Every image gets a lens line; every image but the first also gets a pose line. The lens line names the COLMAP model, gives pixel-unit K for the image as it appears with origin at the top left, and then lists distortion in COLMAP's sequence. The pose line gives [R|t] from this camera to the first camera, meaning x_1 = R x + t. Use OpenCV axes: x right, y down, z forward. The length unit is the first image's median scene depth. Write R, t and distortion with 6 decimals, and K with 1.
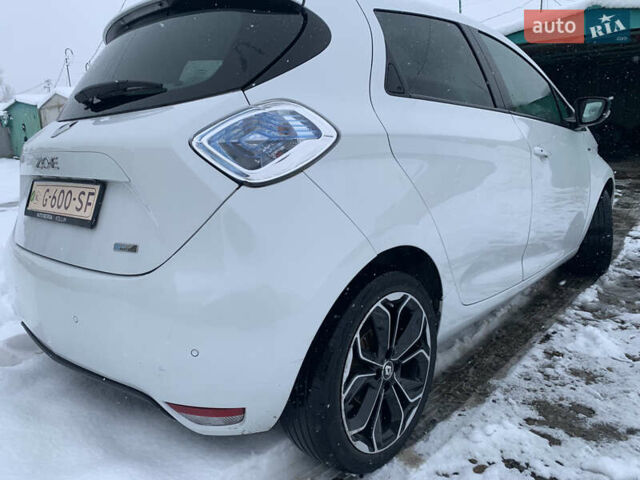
lens RADIAL K [[481.6, 0, 319.8], [0, 481.6, 234.5], [0, 0, 1]] dist [0.010307, -0.003677]
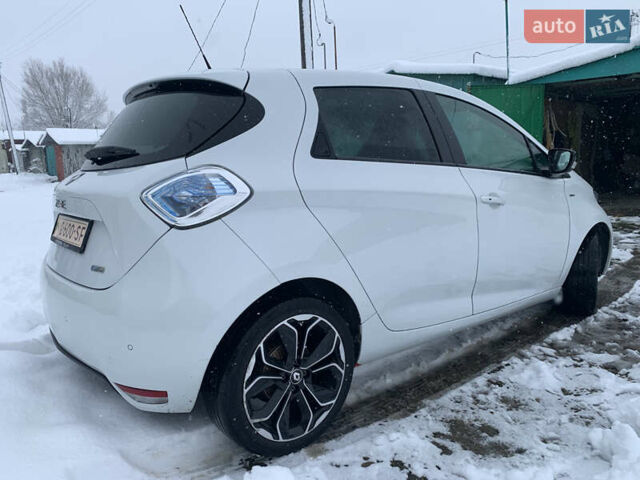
lens RADIAL K [[478.3, 0, 320.0], [0, 478.3, 240.0], [0, 0, 1]] dist [0.005196, -0.001031]
pose [[0.988877, 0.041232, -0.142903, 0.374217], [-0.047077, 0.998177, -0.037763, -0.029462], [0.141086, 0.044070, 0.989016, -0.244082]]
